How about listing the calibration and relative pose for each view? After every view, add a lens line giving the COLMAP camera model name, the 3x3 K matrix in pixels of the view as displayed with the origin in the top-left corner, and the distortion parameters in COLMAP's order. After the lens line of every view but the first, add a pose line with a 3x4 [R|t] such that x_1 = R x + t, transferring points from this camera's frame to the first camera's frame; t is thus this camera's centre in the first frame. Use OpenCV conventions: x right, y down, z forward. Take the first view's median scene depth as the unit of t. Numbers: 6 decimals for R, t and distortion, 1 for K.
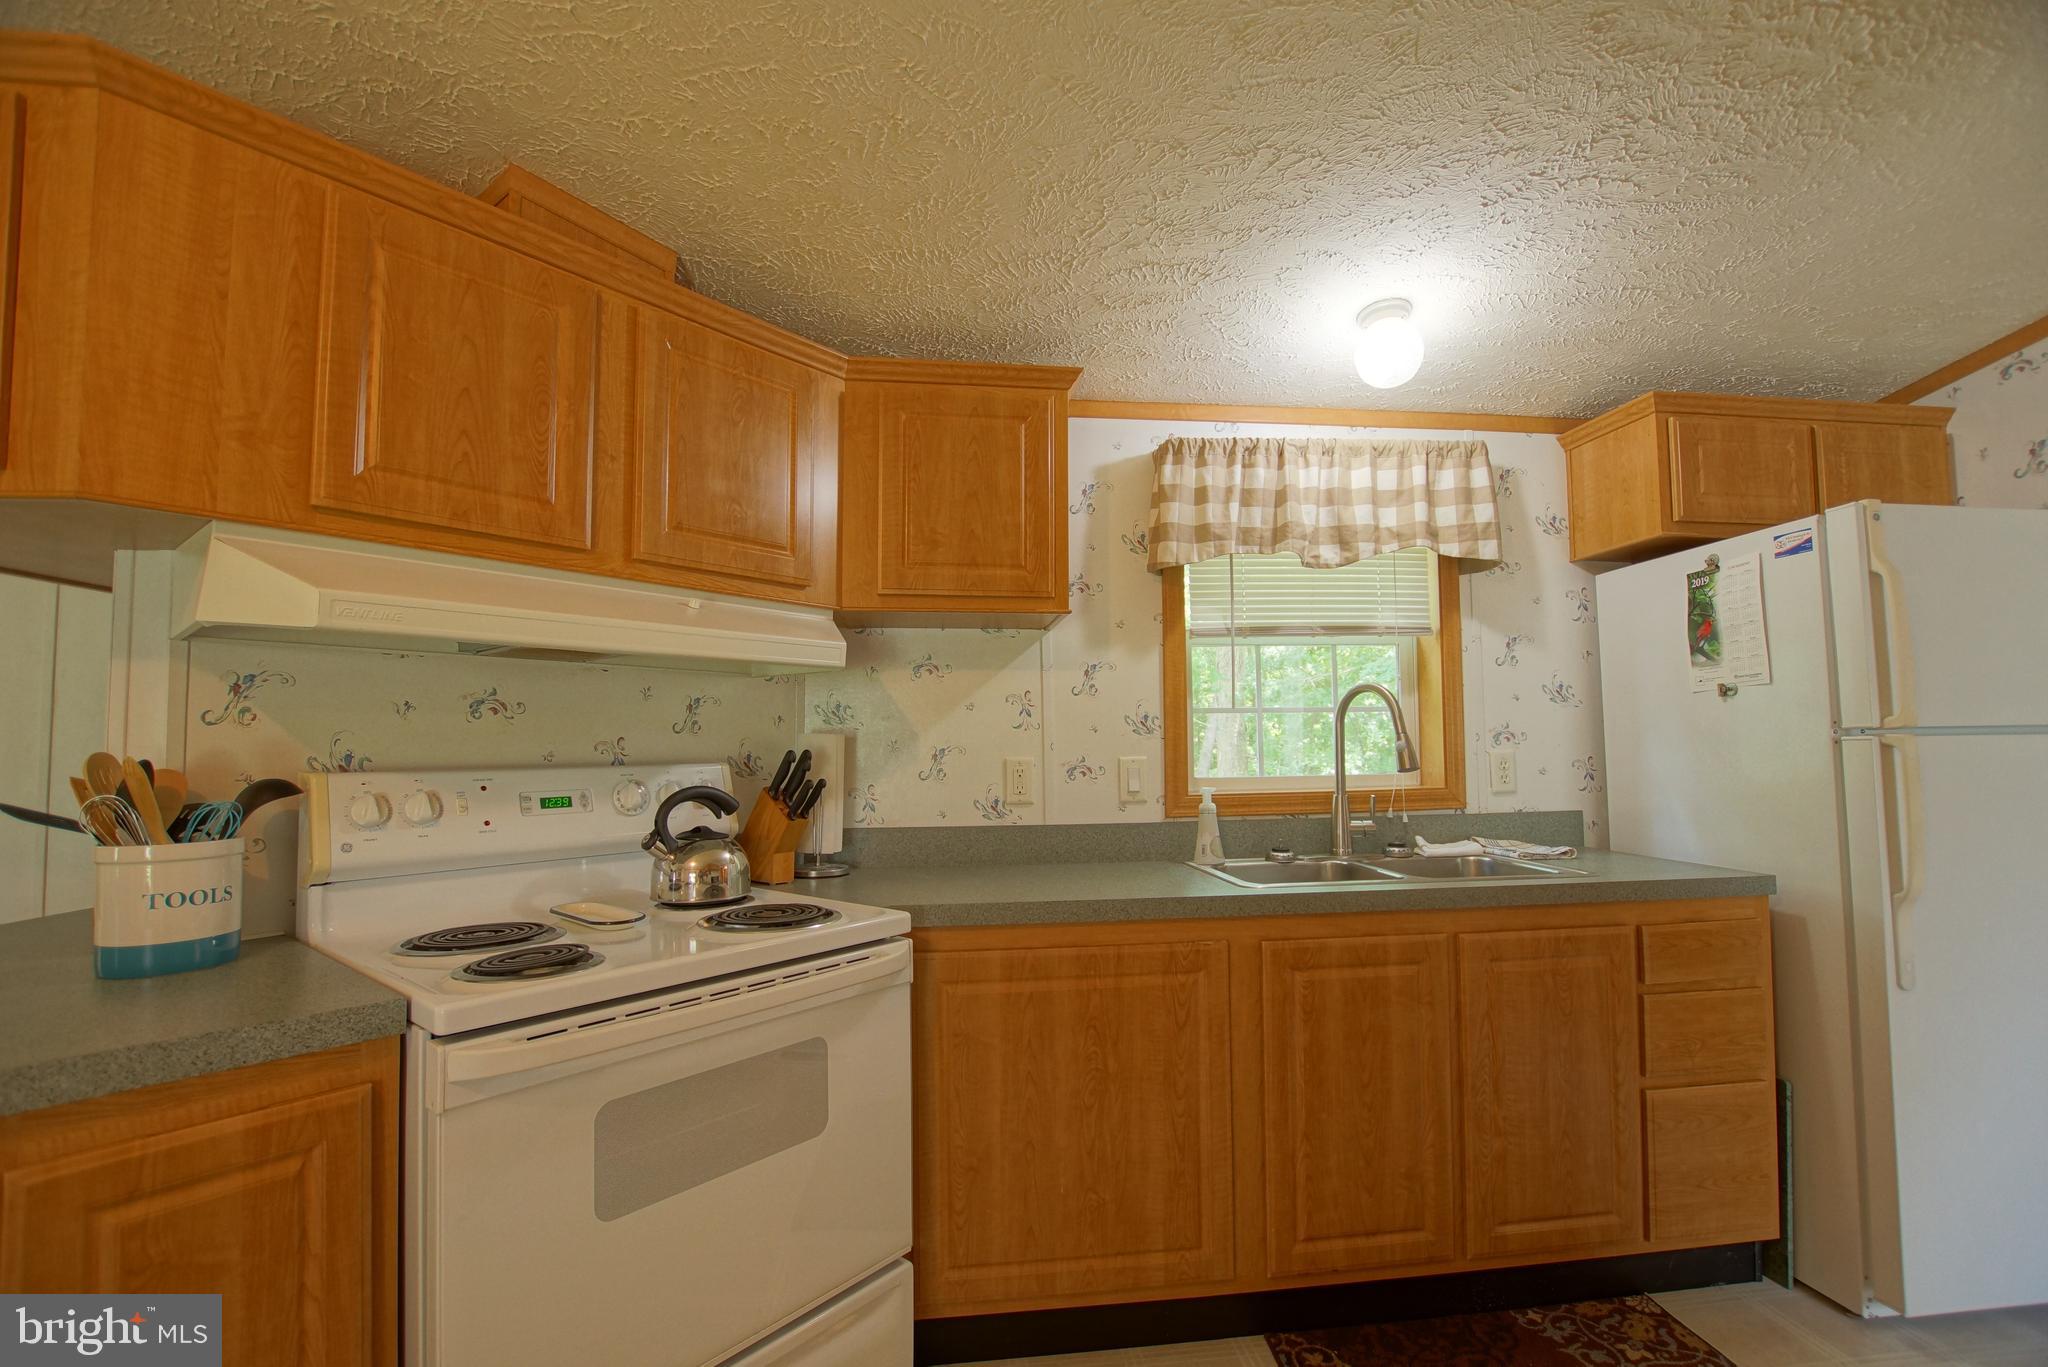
lens RADIAL K [[902.6, 0, 1025.2], [0, 902.6, 698.5], [0, 0, 1]] dist [-0.029673, 0.003346]
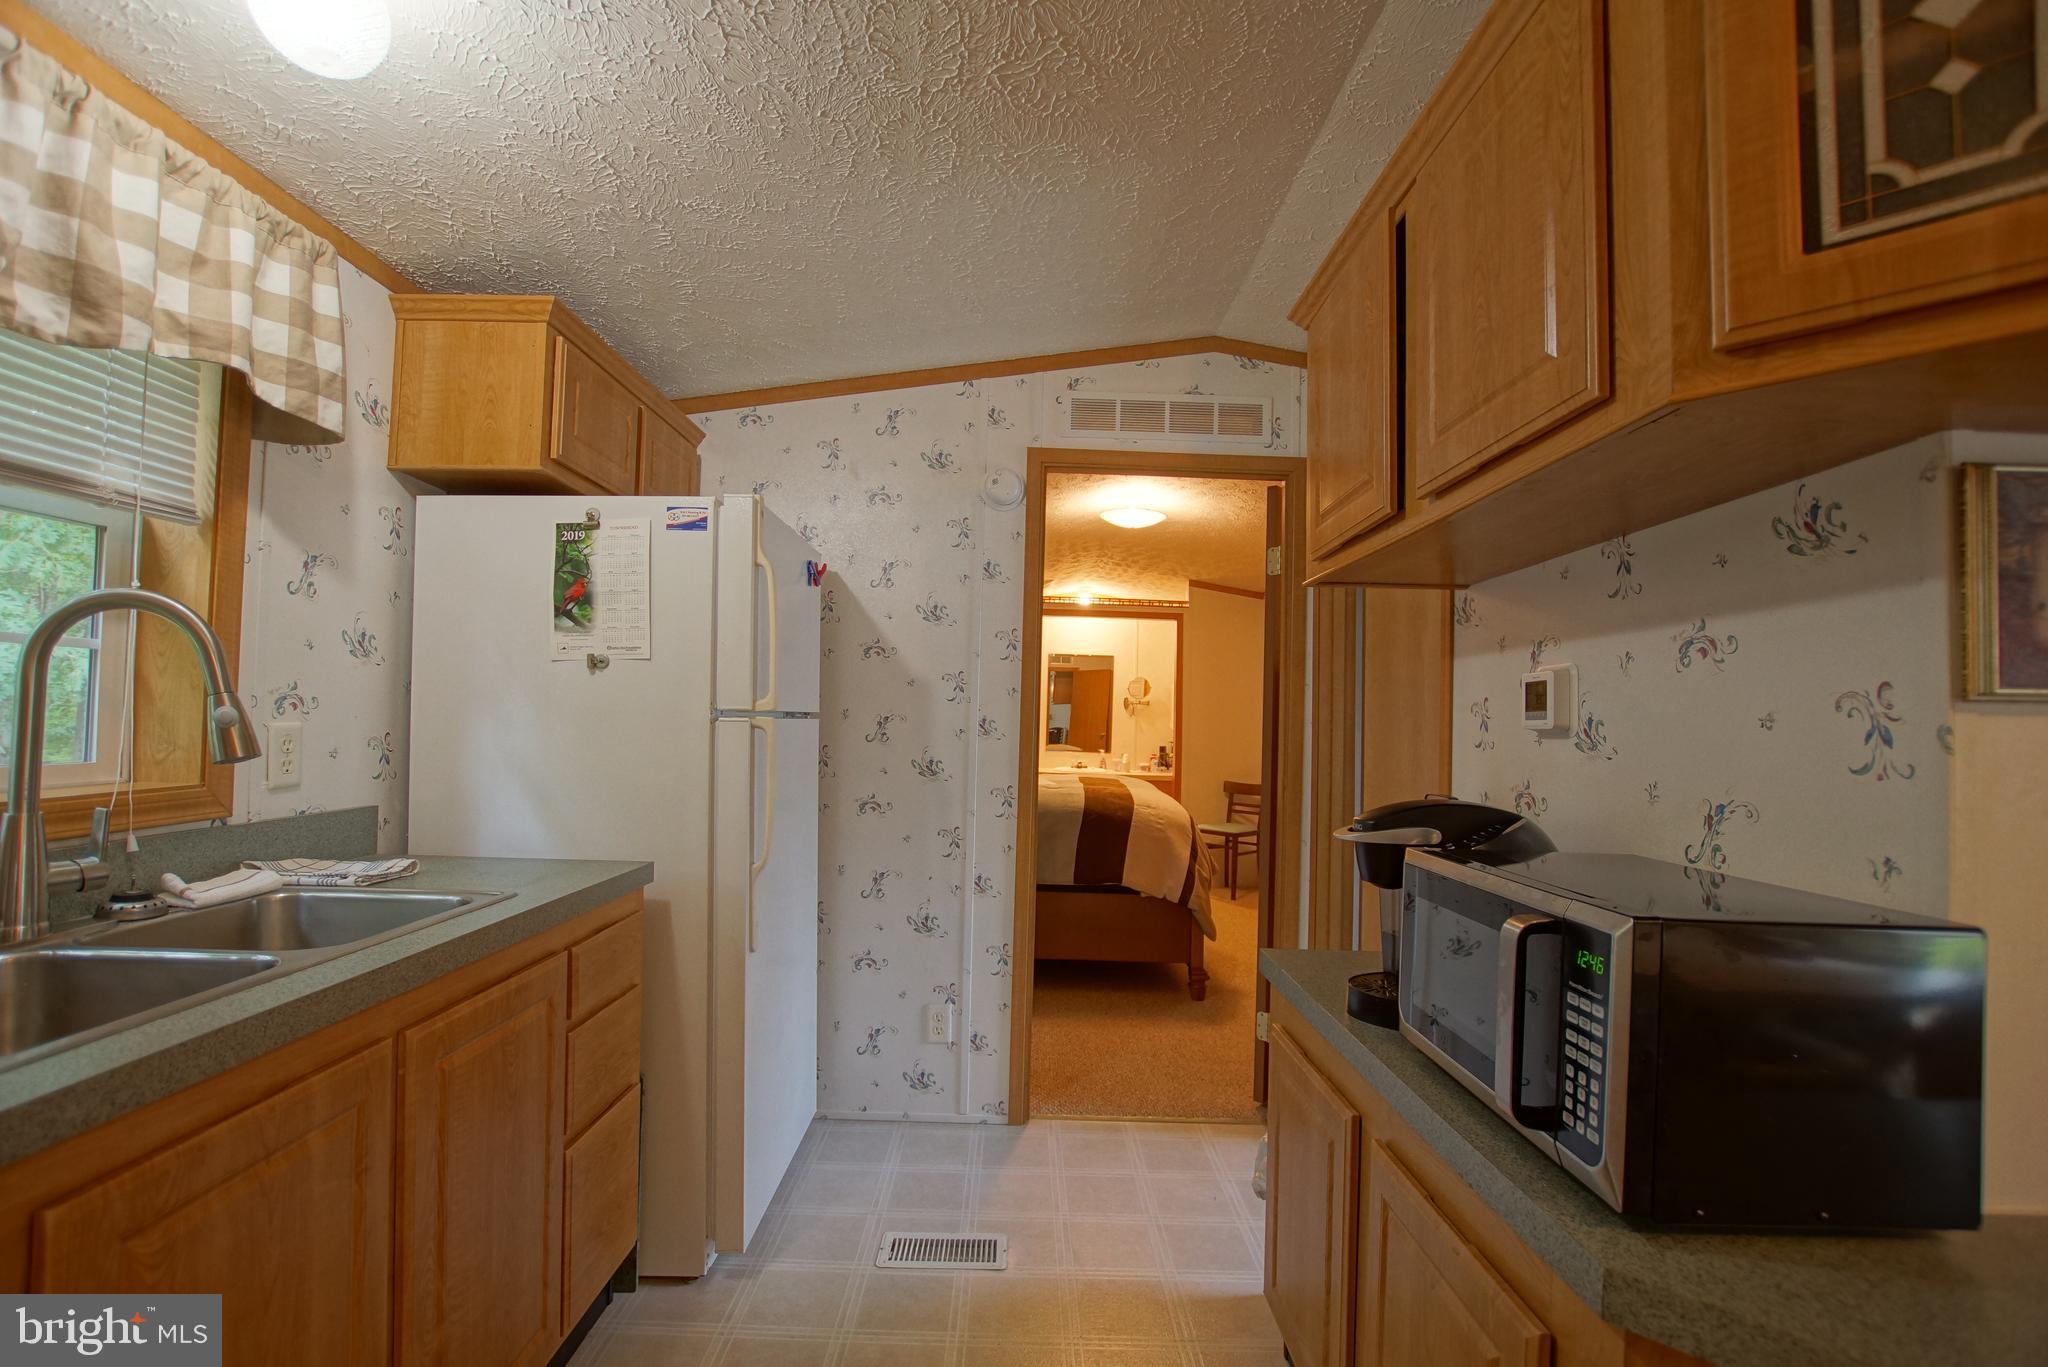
lens RADIAL K [[902.6, 0, 1030.8], [0, 902.6, 699.0], [0, 0, 1]] dist [-0.029673, 0.003346]
pose [[0.111277, 0.038149, 0.993057, -0.067428], [-0.074373, 0.996780, -0.029958, 0.025212], [-0.991003, -0.070523, 0.113756, 0.508768]]
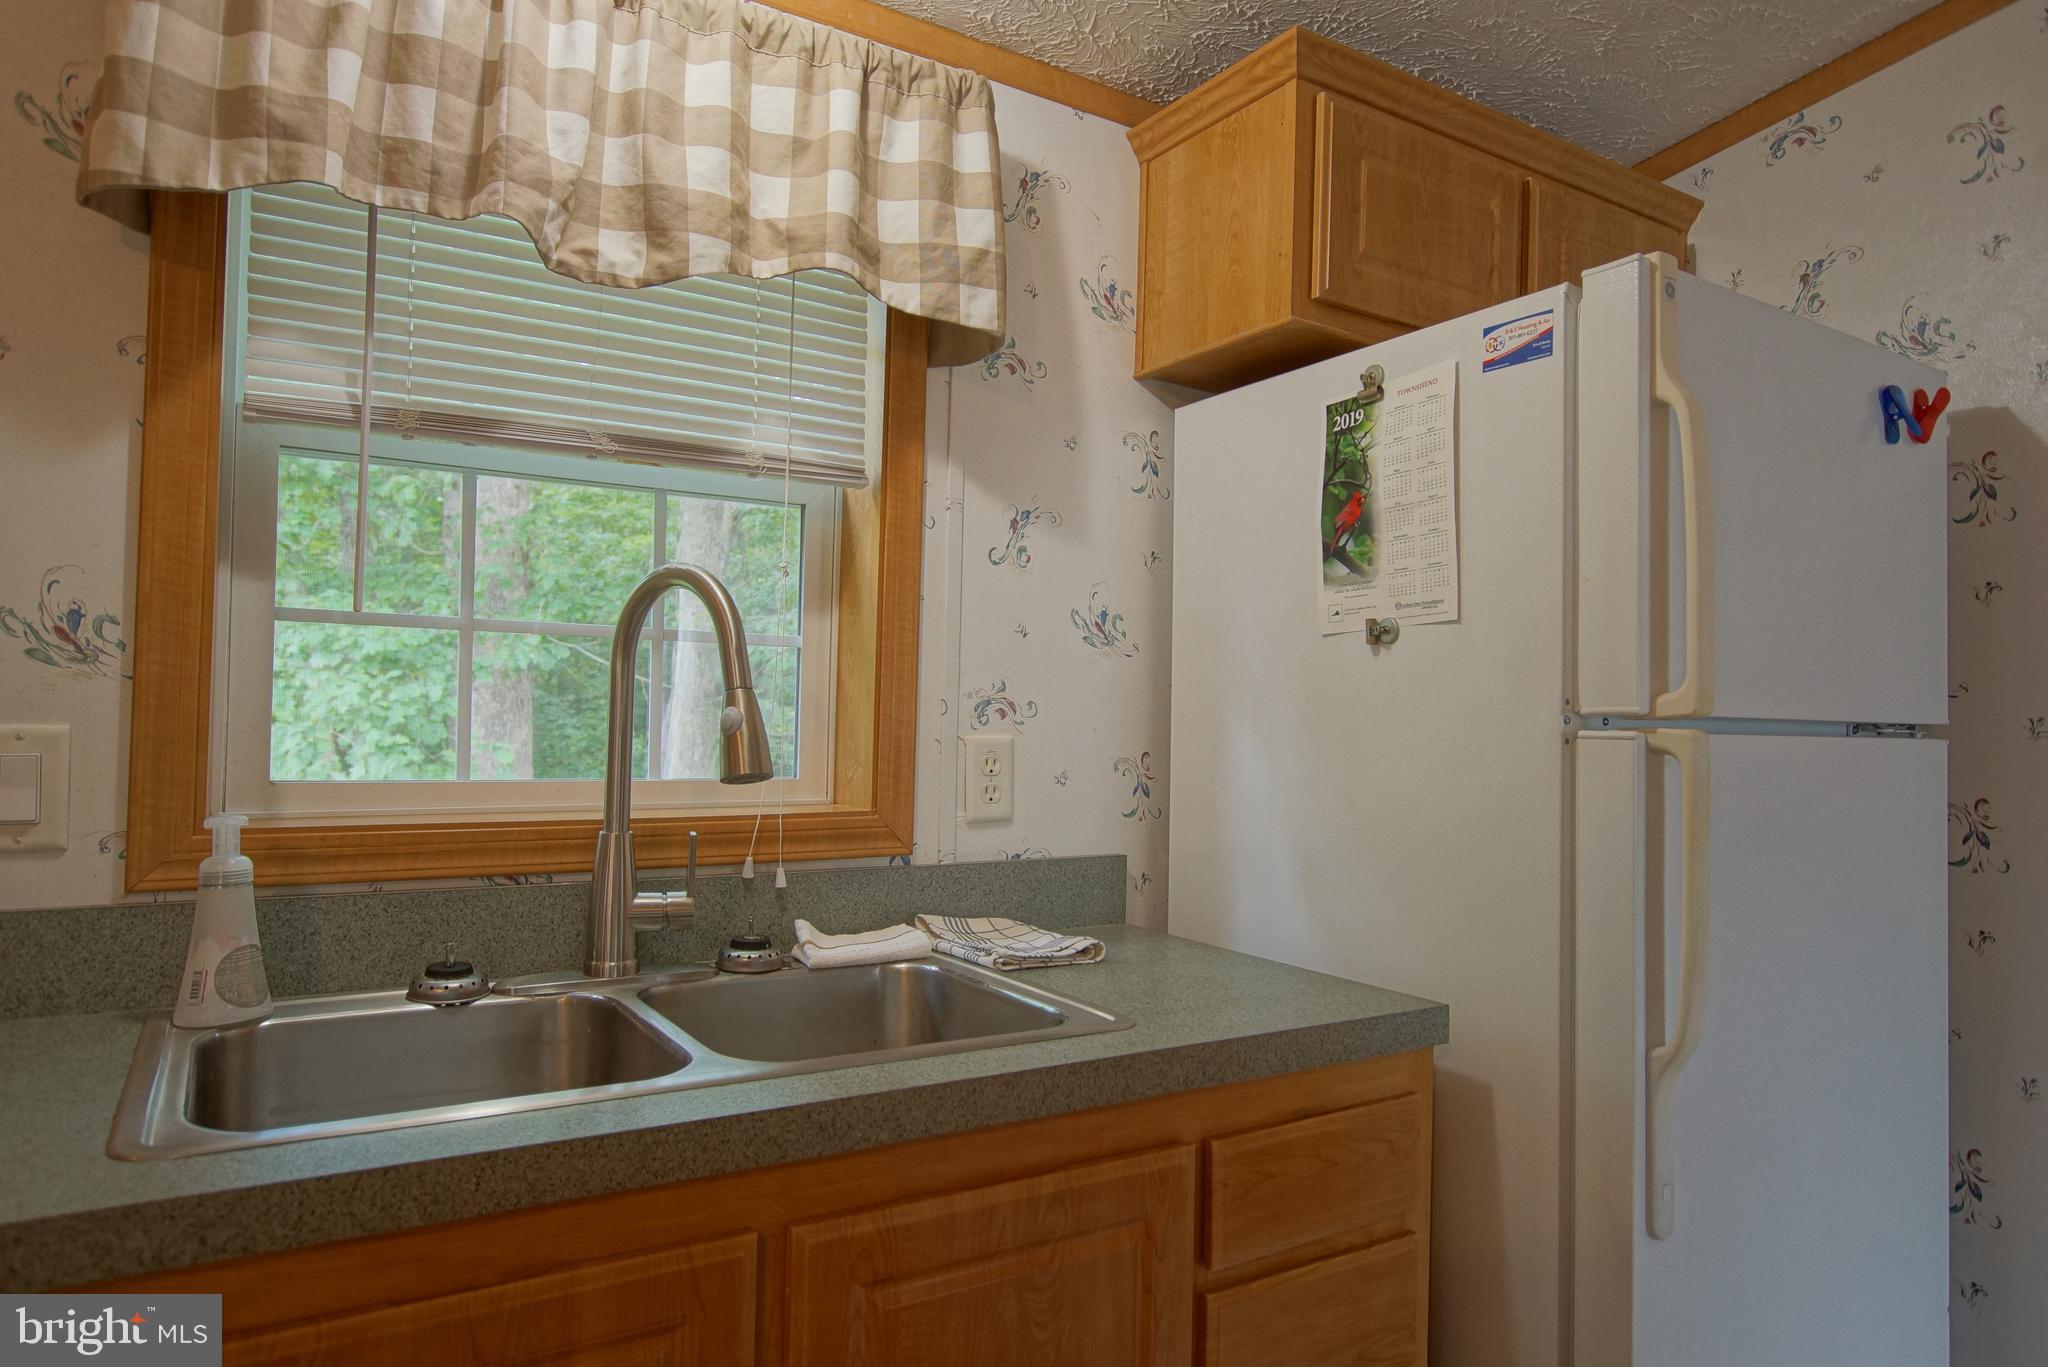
lens RADIAL K [[1268.7, 0, 1014.9], [0, 1268.7, 700.4], [0, 0, 1]] dist [-0.007512, 0.005659]
pose [[0.902580, 0.038644, 0.428784, 0.320673], [-0.056107, 0.998028, 0.028156, 0.023276], [-0.426850, -0.049471, 0.902968, 0.475241]]
